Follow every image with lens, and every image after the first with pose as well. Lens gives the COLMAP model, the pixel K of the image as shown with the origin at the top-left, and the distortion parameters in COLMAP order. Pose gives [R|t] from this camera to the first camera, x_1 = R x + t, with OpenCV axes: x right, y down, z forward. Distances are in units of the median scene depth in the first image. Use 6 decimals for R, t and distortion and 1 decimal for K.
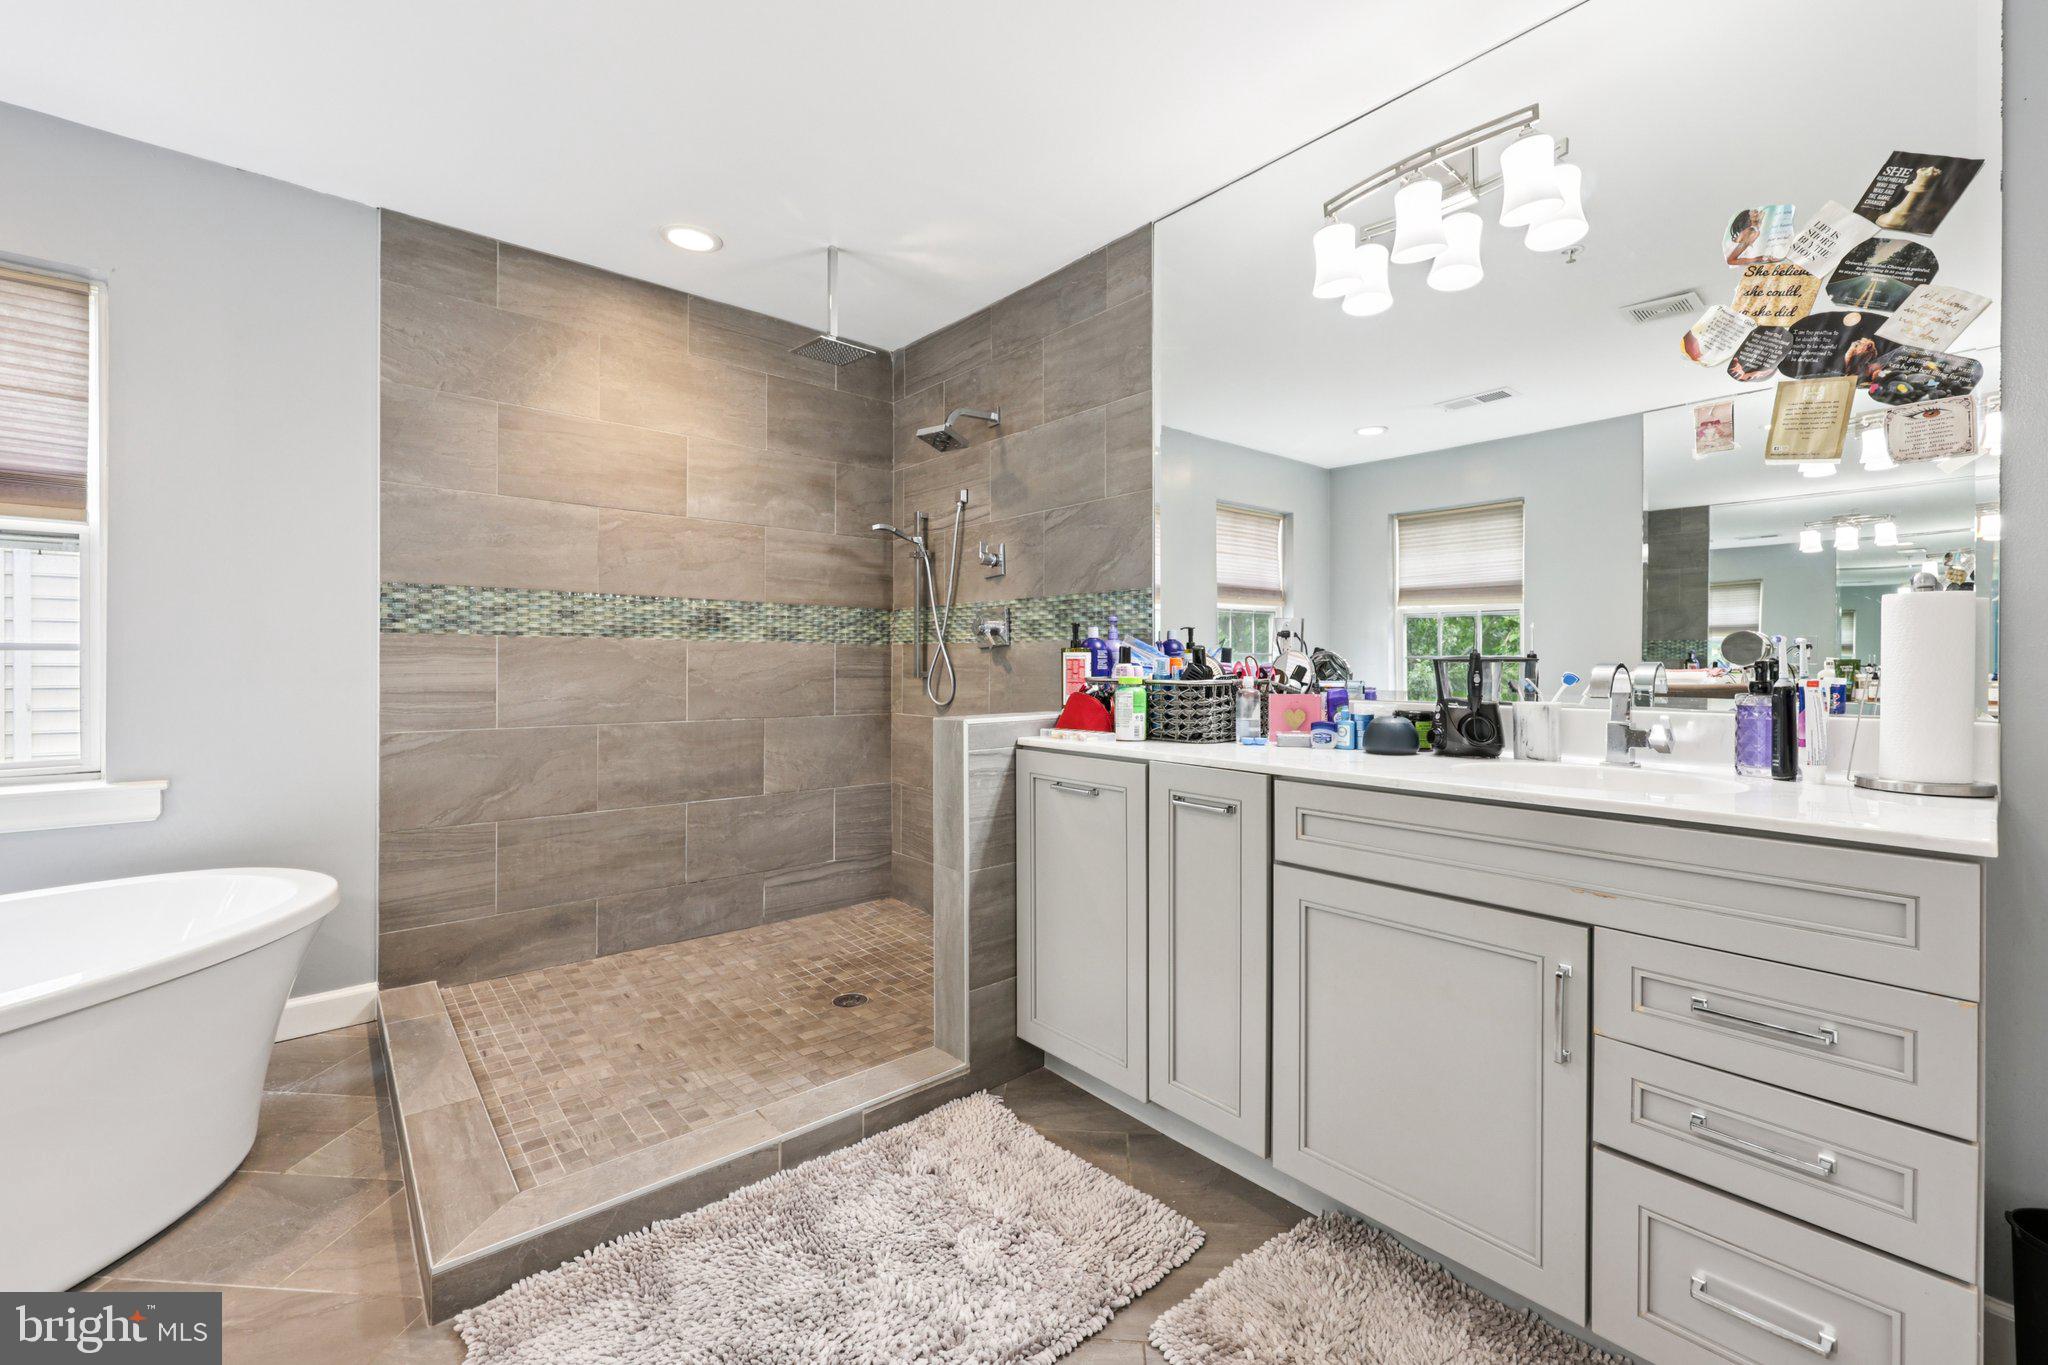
lens RADIAL K [[851.3, 0, 1028.2], [0, 851.3, 673.1], [0, 0, 1]] dist [0.004521, 0.000233]
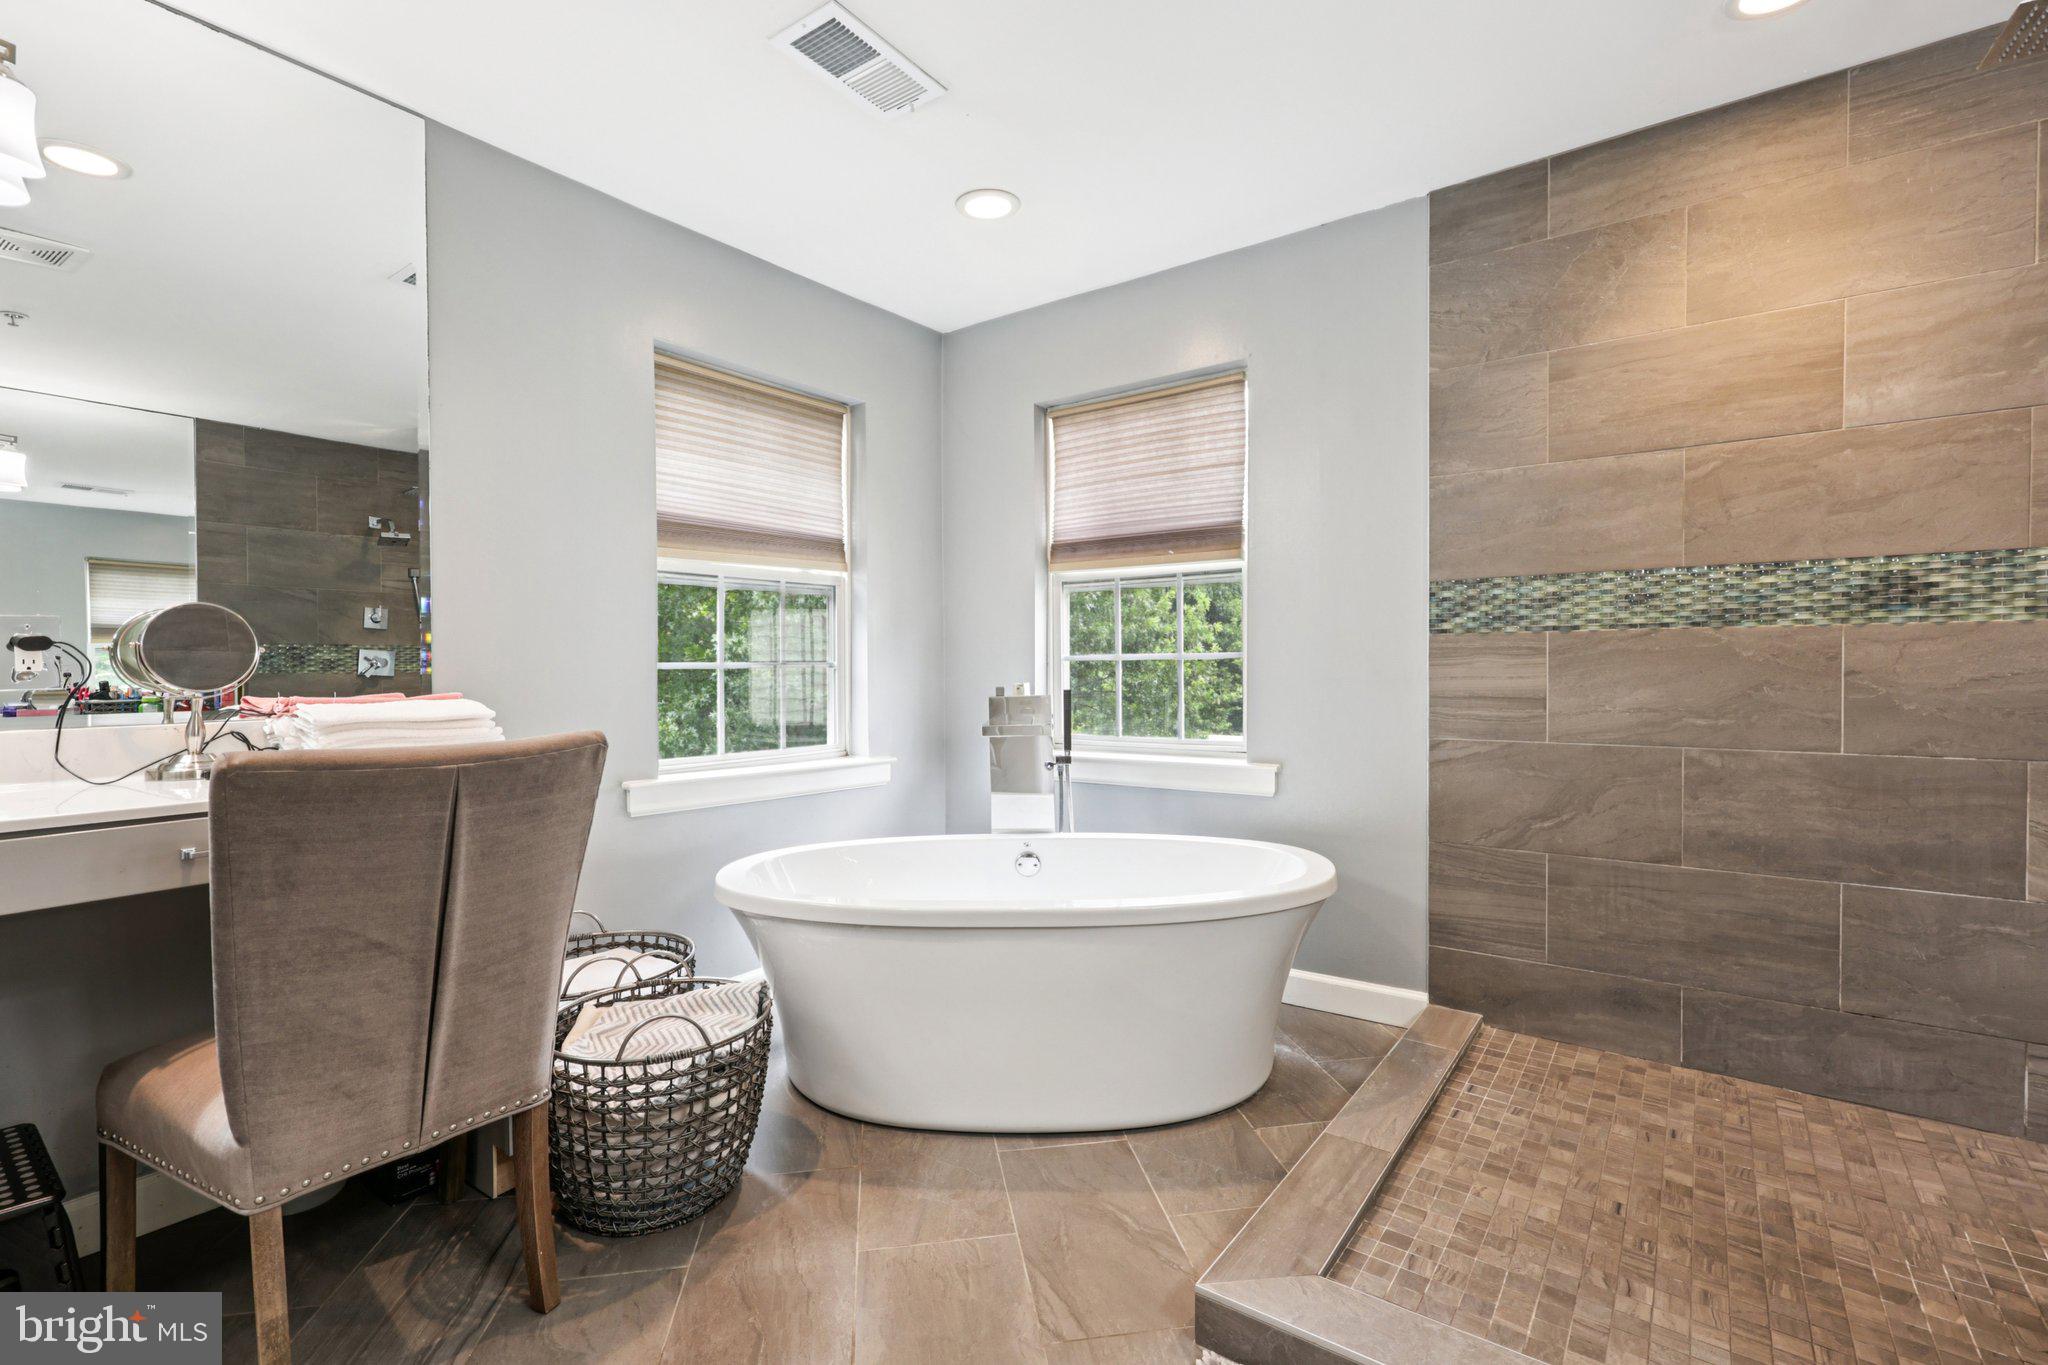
lens RADIAL K [[925.8, 0, 1024.1], [0, 925.8, 681.3], [0, 0, 1]] dist [0.001875, 0.000551]
pose [[0.226575, 0.009222, -0.973950, 0.145453], [-0.001523, 0.999957, 0.009114, -0.002647], [0.973993, -0.000582, 0.226579, 0.288967]]
